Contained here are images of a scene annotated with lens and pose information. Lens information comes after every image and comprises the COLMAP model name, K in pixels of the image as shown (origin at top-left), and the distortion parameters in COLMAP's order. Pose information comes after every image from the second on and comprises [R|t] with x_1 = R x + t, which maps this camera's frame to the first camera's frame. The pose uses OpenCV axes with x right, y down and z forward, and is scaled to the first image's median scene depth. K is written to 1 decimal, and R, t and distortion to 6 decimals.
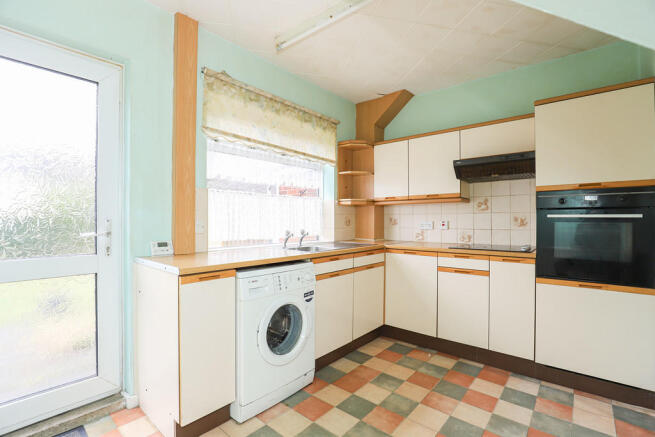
lens RADIAL K [[309.4, 0, 329.5], [0, 309.4, 218.1], [0, 0, 1]] dist [-0.002373, -0.000308]
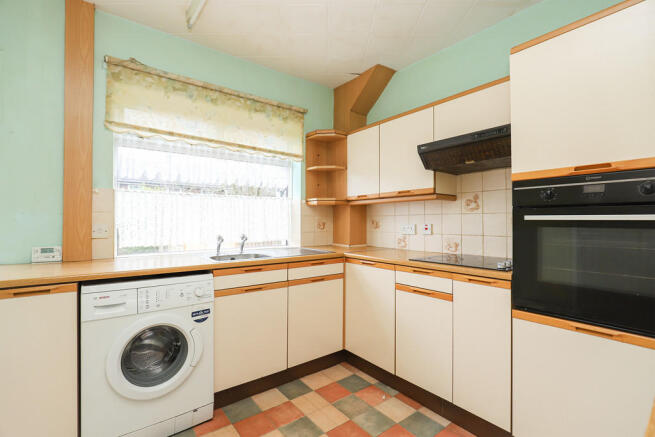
lens RADIAL K [[305.3, 0, 325.6], [0, 305.3, 219.0], [0, 0, 1]] dist [0.000807, 0.000305]
pose [[0.976016, -0.002118, -0.217686, 0.347248], [0.001754, 0.999997, -0.001862, -0.003344], [0.217690, 0.001436, 0.976017, 0.217874]]
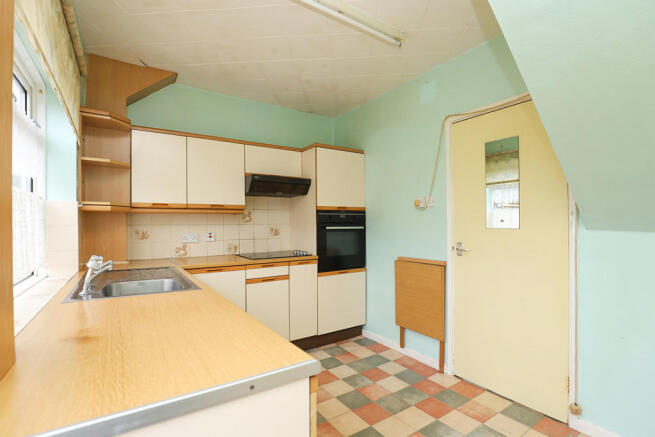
lens RADIAL K [[313.1, 0, 327.1], [0, 313.1, 223.0], [0, 0, 1]] dist [-0.002039, -0.000085]
pose [[0.285977, -0.000403, 0.958236, -0.536166], [0.001284, 0.999999, 0.000038, -0.023640], [-0.958236, 0.001219, 0.285978, 0.471333]]
